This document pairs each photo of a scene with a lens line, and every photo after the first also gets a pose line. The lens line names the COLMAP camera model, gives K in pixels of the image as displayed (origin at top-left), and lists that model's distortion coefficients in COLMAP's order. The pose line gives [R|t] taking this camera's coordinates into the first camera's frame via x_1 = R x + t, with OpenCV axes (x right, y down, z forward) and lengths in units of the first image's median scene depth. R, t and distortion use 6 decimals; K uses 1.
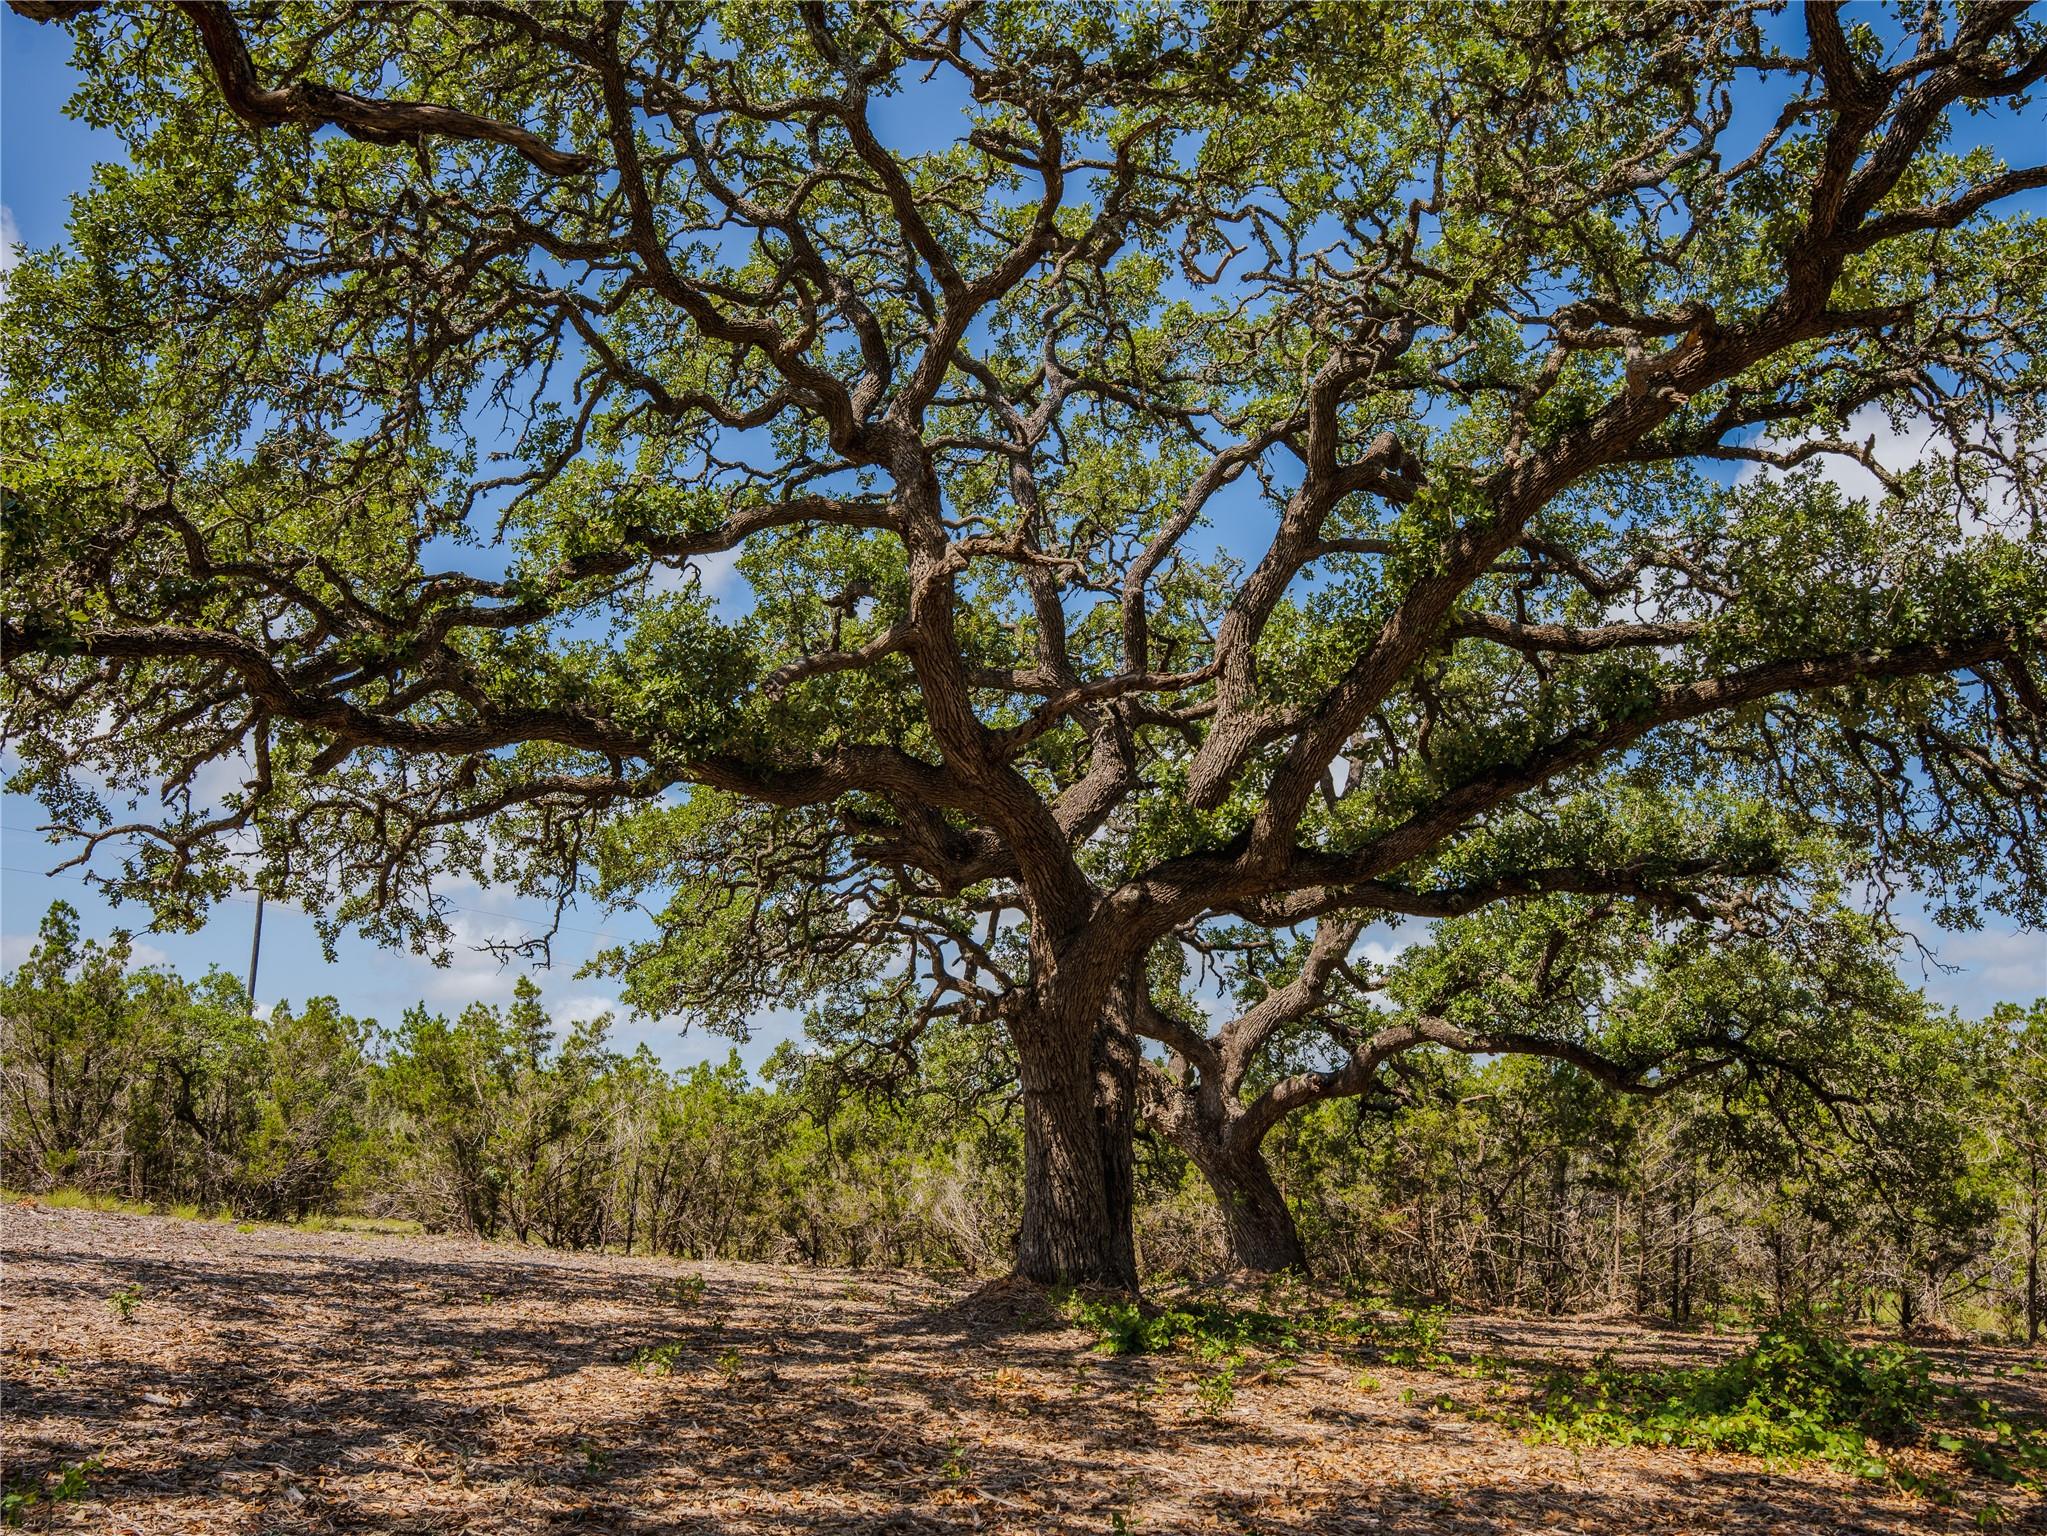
lens RADIAL K [[1581.5, 0, 1023.5], [0, 1581.5, 768.0], [0, 0, 1]] dist [-0.178134, 0.128175]
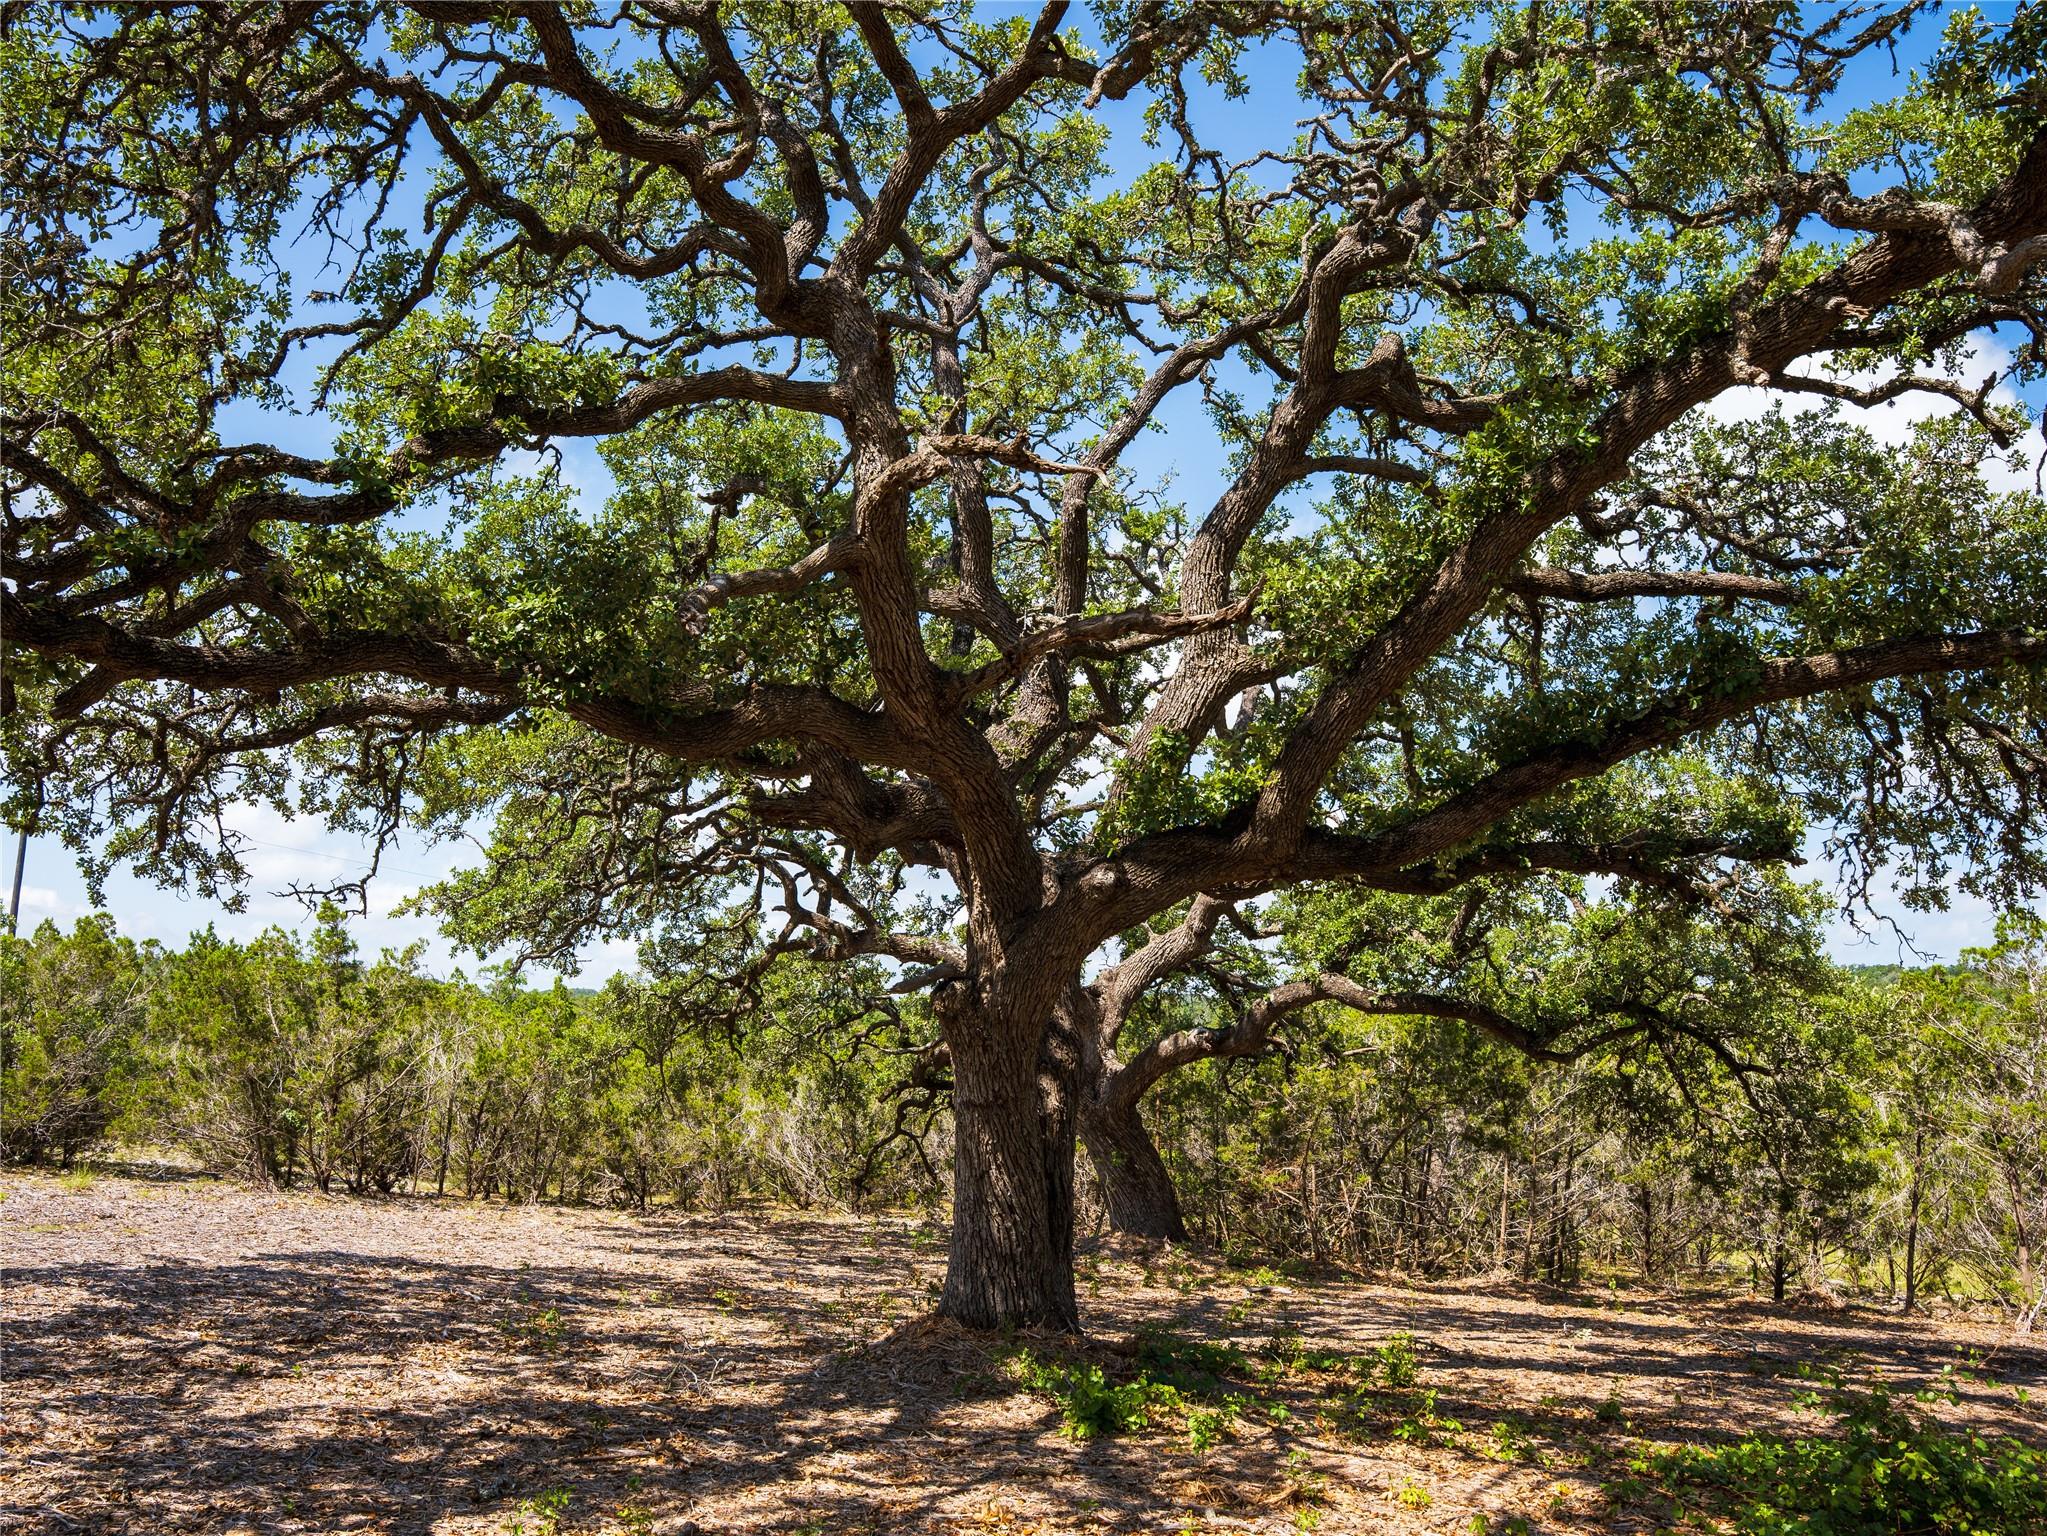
lens RADIAL K [[1581.5, 0, 1023.5], [0, 1581.5, 768.0], [0, 0, 1]] dist [-0.178134, 0.128175]
pose [[0.992334, 0.029828, 0.119931, -0.053628], [-0.037347, 0.997443, 0.060939, -0.018213], [-0.117807, -0.064951, 0.990910, 0.136792]]
